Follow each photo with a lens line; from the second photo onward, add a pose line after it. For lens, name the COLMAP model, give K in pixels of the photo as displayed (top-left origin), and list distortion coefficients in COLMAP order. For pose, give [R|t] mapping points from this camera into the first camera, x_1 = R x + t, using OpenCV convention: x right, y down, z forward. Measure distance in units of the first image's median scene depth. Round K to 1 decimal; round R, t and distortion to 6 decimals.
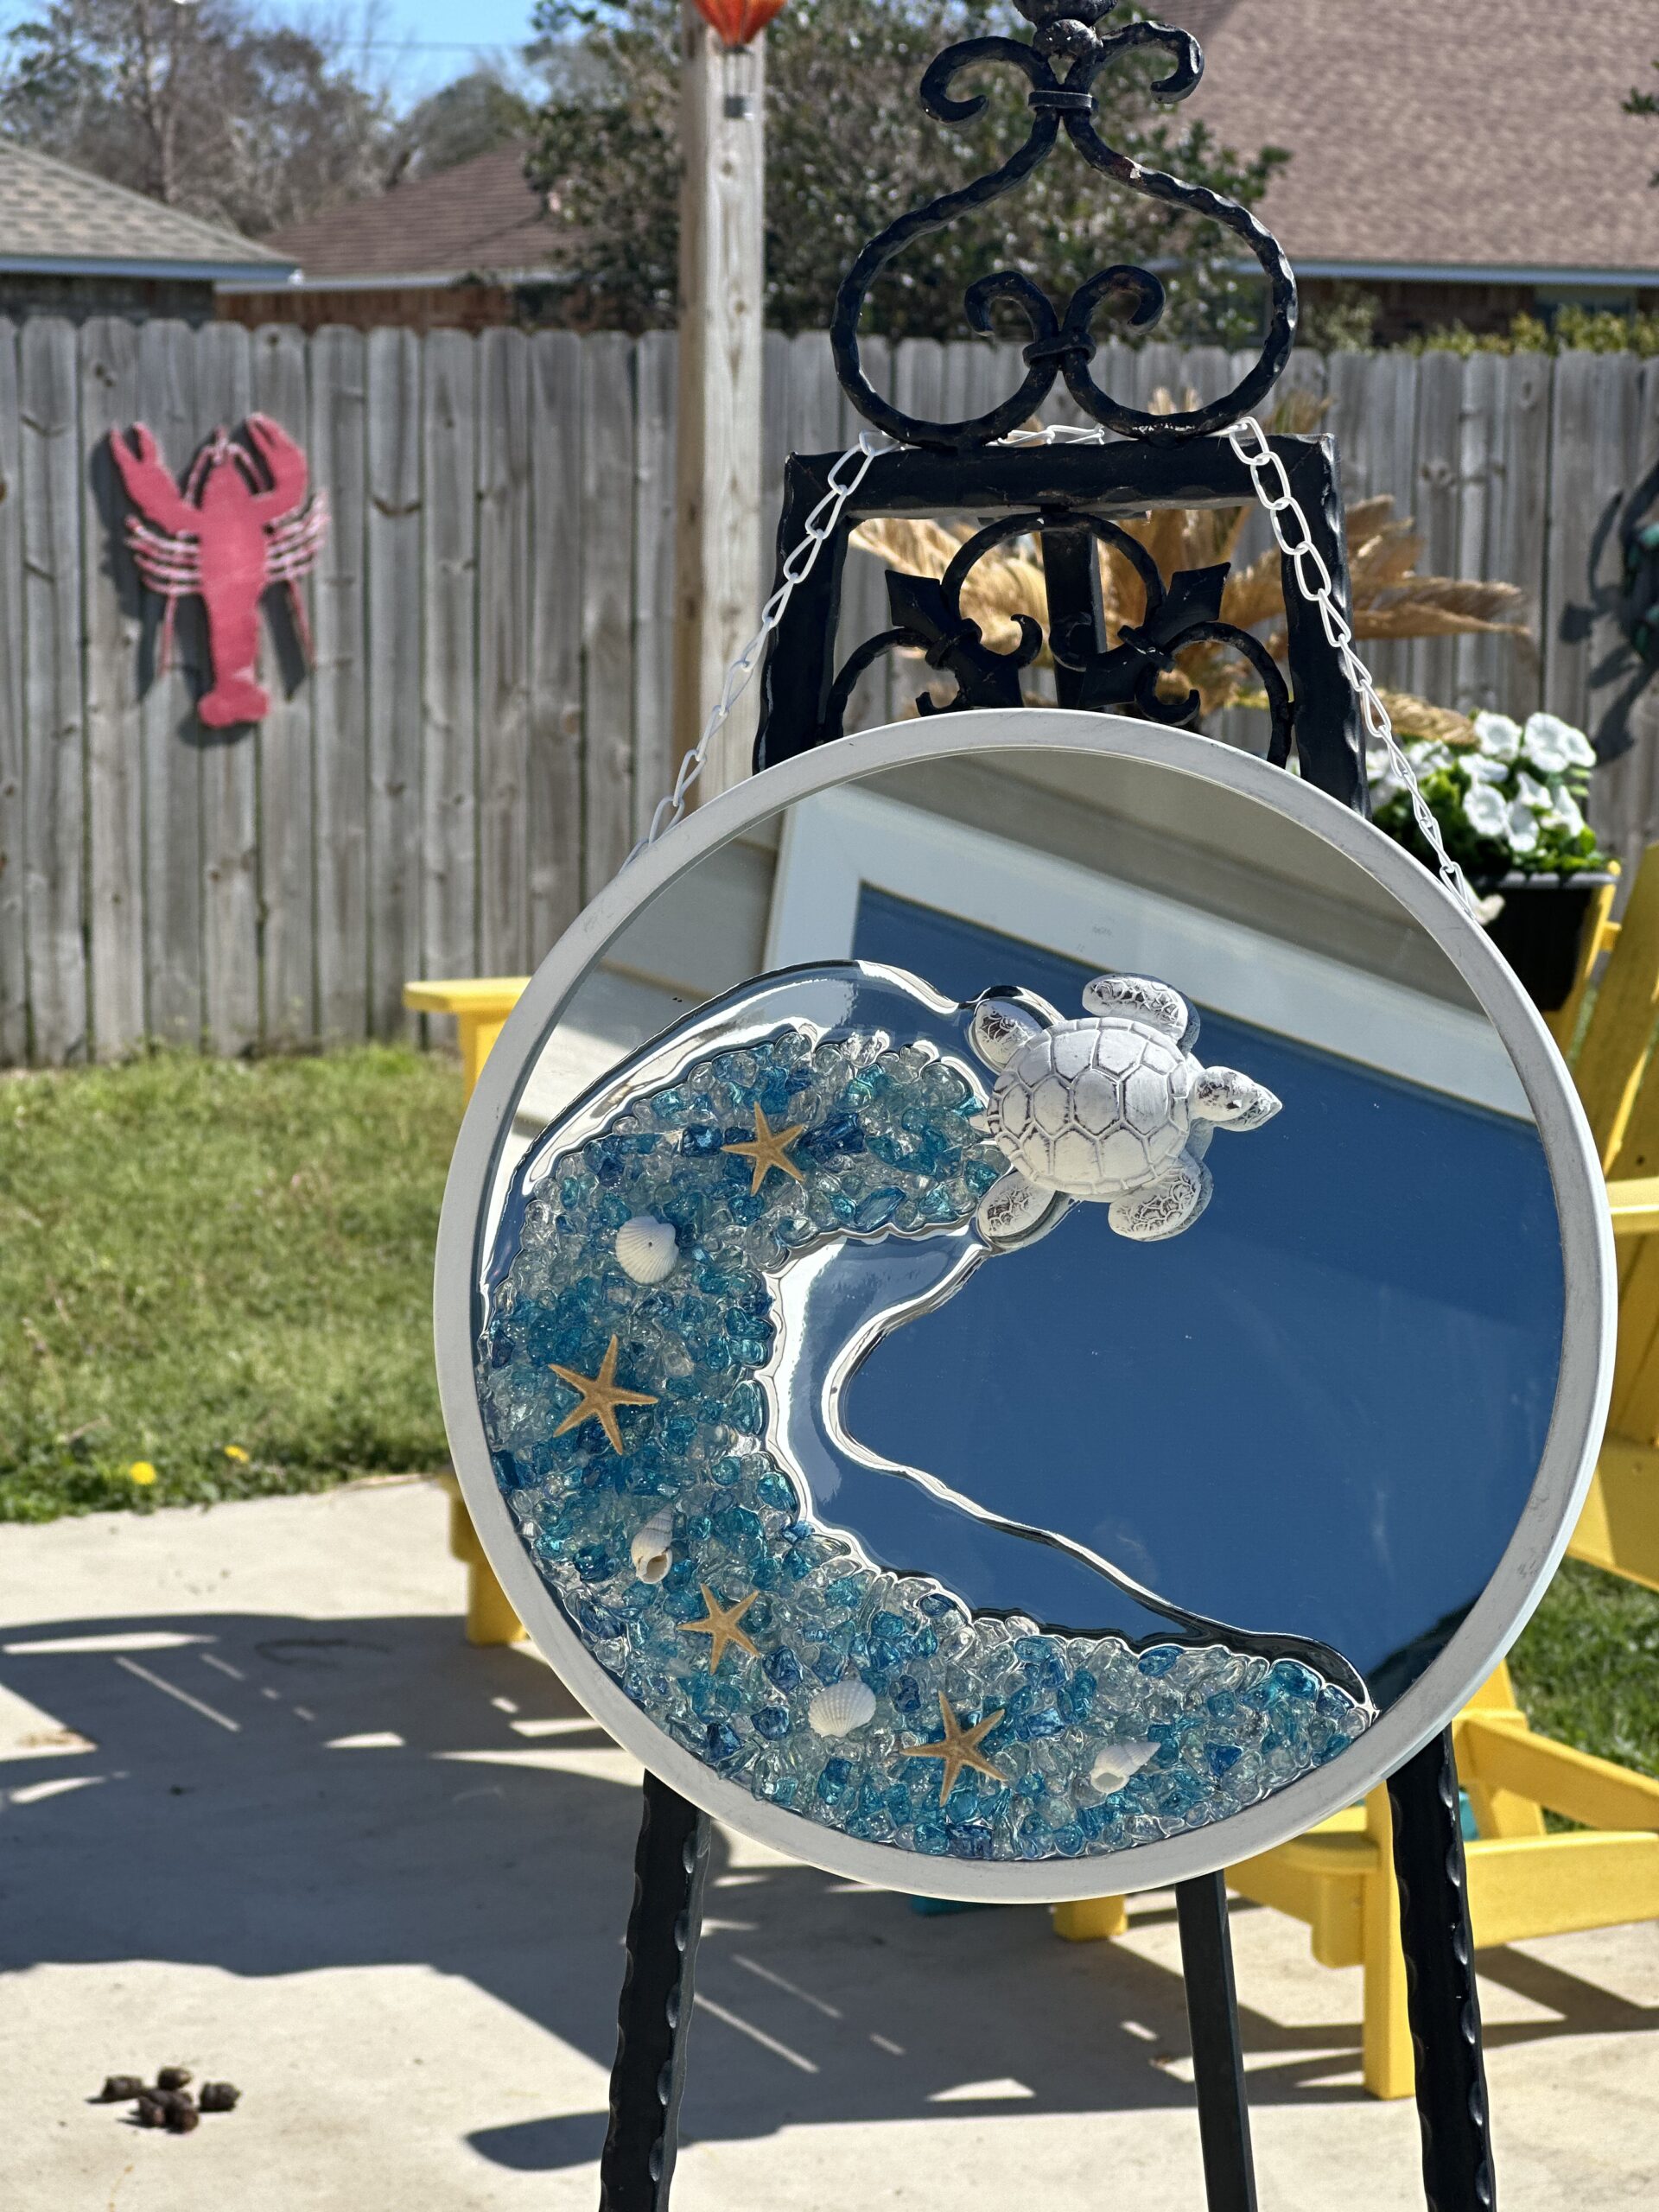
lens RADIAL K [[4881.4, 0, 831.3], [0, 4881.4, 1095.2], [0, 0, 1]] dist [0.179828, 0.000000]
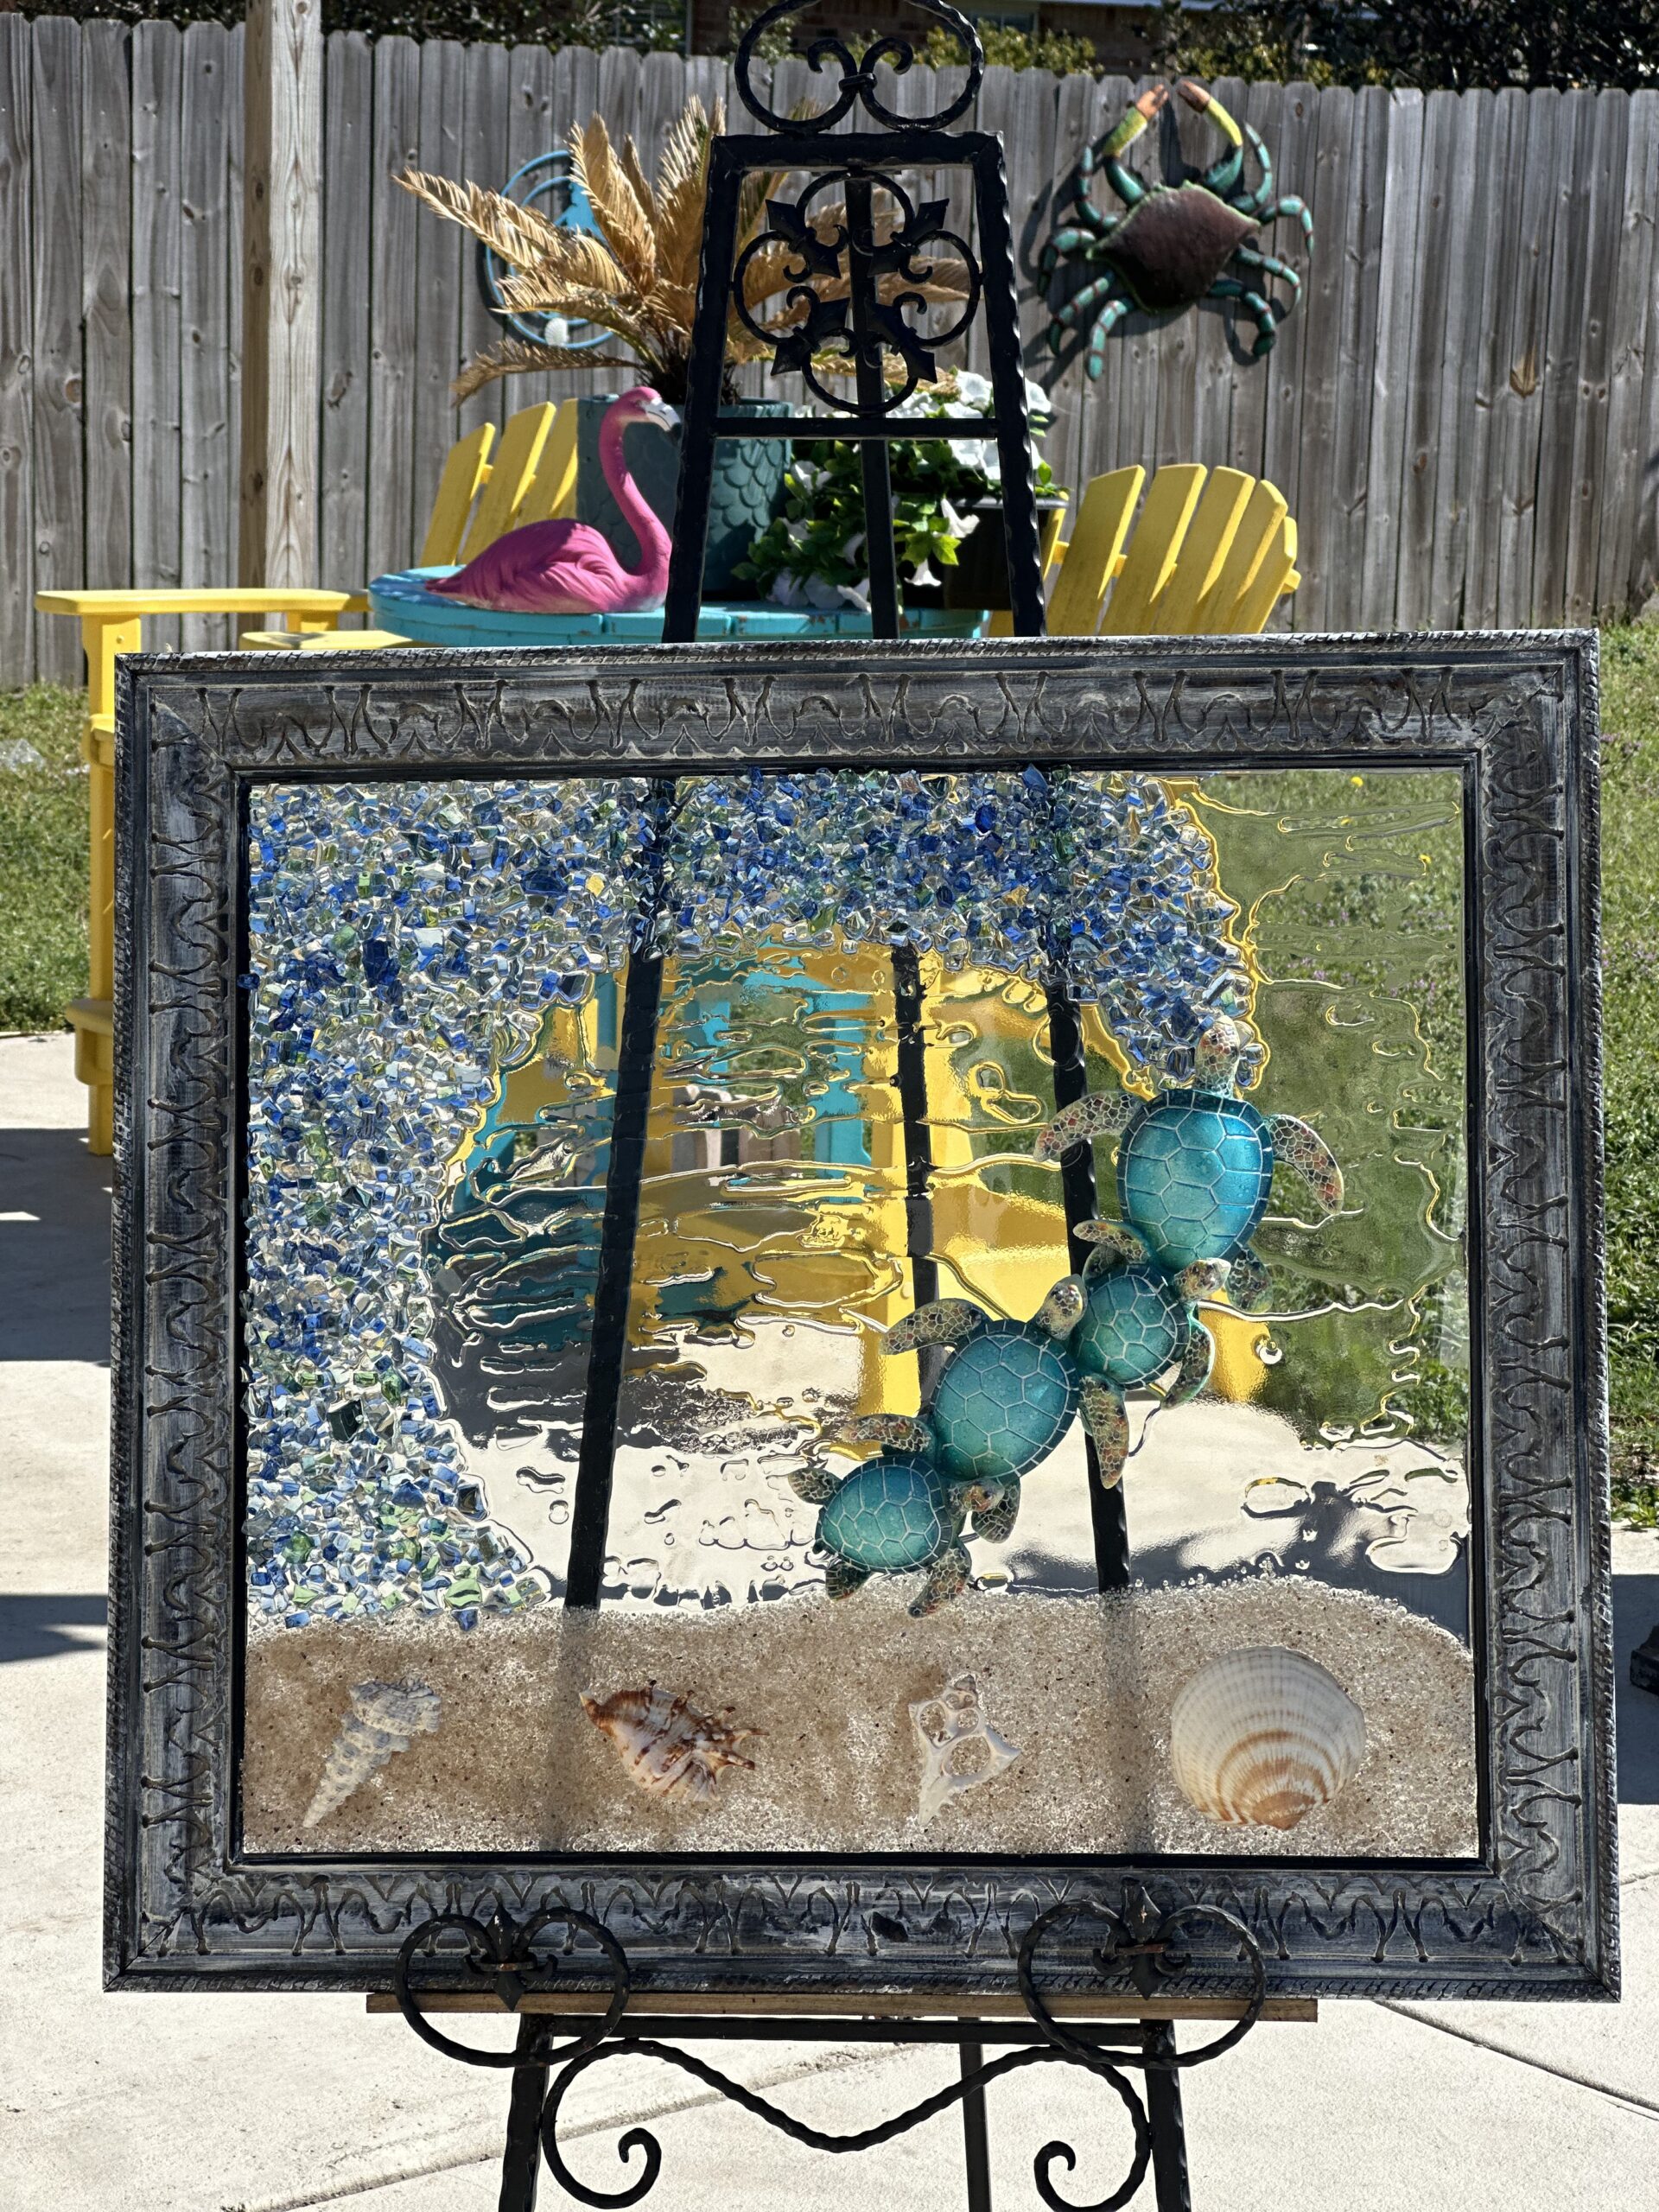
lens RADIAL K [[4881.4, 0, 853.9], [0, 4881.4, 1035.7], [0, 0, 1]] dist [0.179828, 0.000000]
pose [[0.991923, 0.001917, 0.126830, -0.051133], [-0.007948, 0.998860, 0.047062, 0.032661], [-0.126596, -0.047690, 0.990807, -0.231797]]
